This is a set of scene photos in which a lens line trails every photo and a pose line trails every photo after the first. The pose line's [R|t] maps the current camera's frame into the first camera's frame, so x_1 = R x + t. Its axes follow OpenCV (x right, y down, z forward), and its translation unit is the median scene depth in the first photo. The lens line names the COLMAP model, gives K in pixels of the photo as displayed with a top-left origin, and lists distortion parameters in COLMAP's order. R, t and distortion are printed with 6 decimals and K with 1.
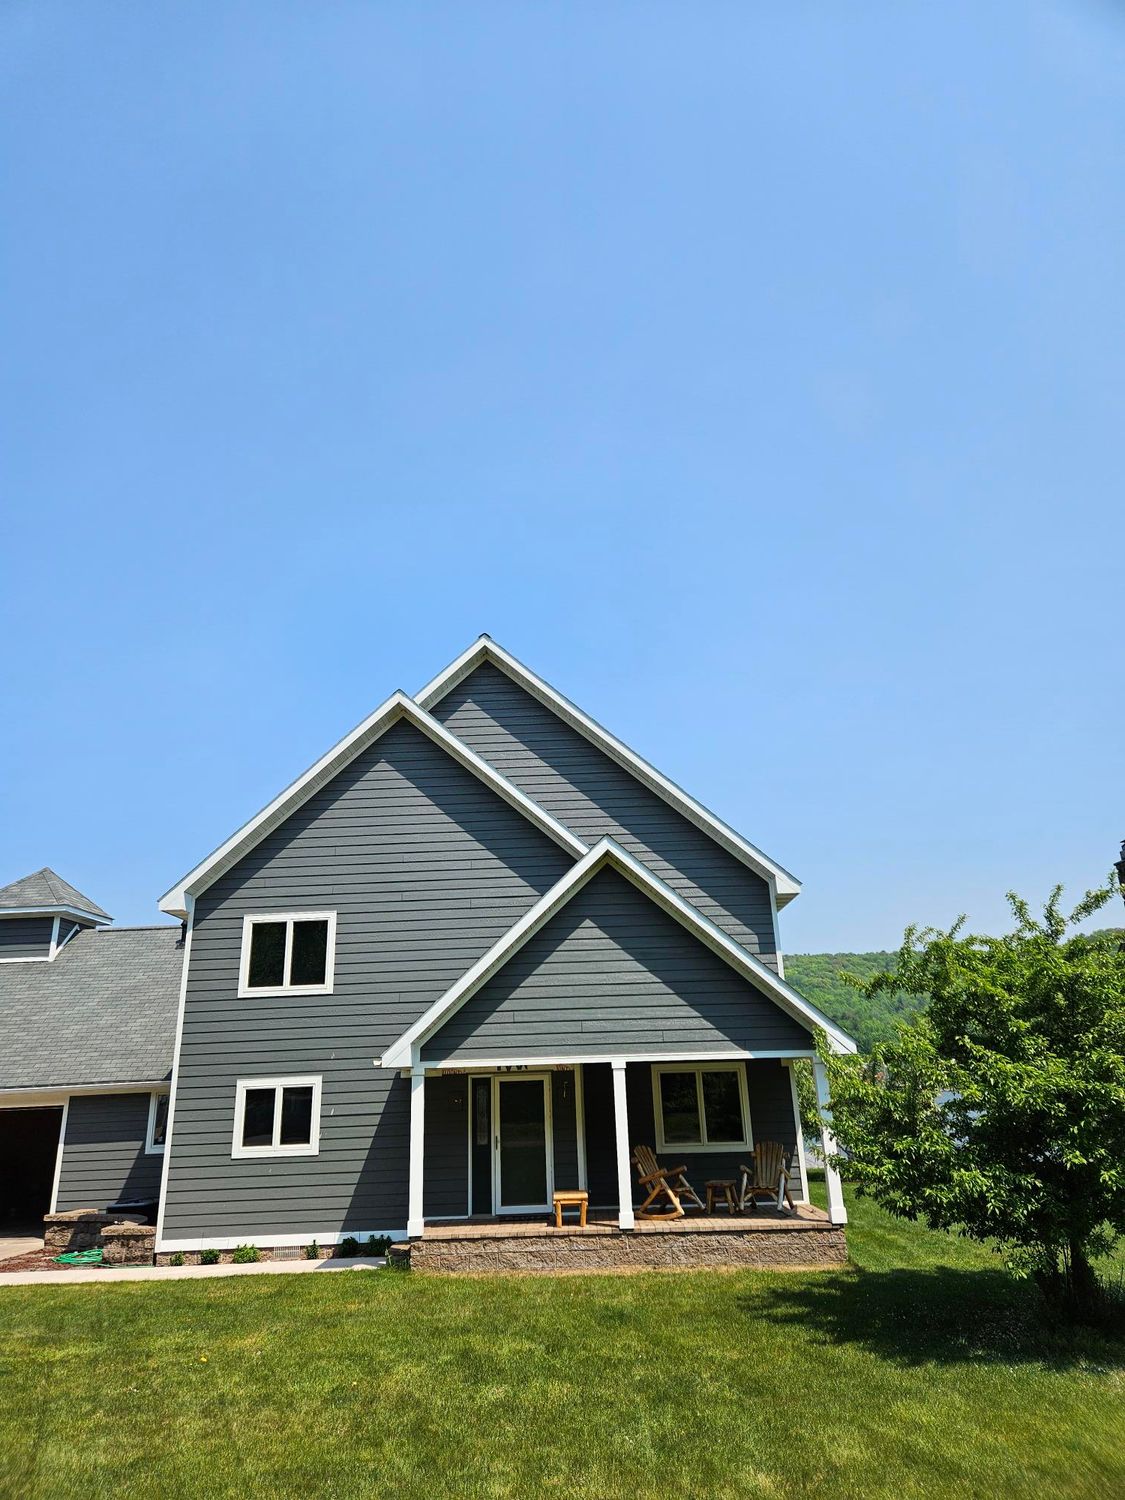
lens RADIAL K [[992.5, 0, 562.5], [0, 992.5, 750.0], [0, 0, 1]] dist [0.072910, -0.056143]
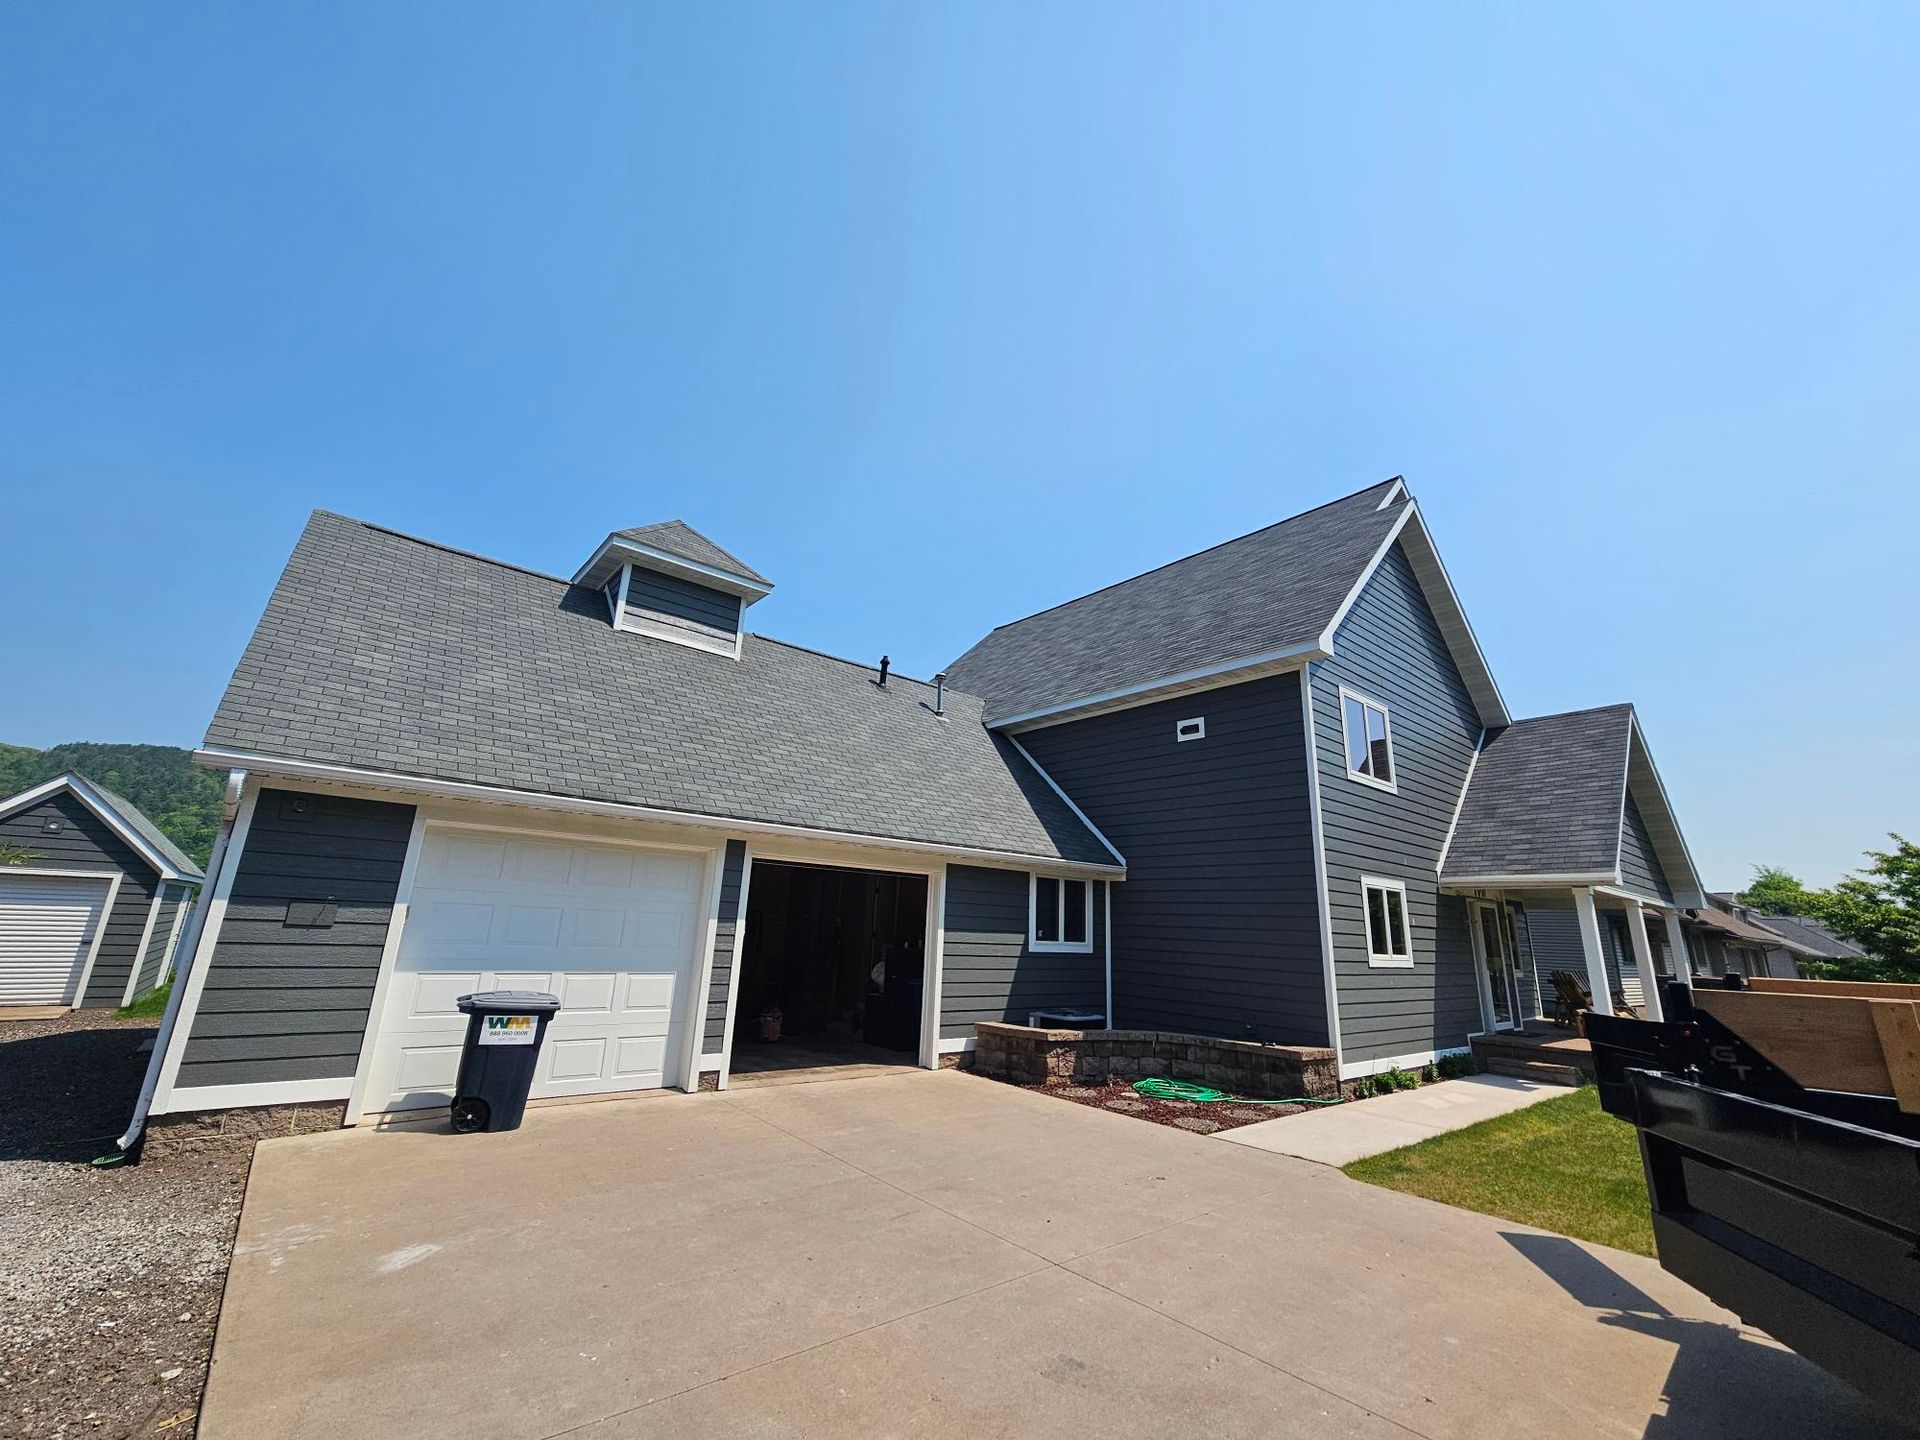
lens RADIAL K [[779.0, 0, 960.0], [0, 779.0, 720.0], [0, 0, 1]] dist [0.001597, 0.000276]
pose [[0.754368, 0.232225, 0.614003, -0.923697], [-0.273521, 0.961470, -0.027594, 0.291356], [-0.596754, -0.147127, 0.788821, 0.660845]]
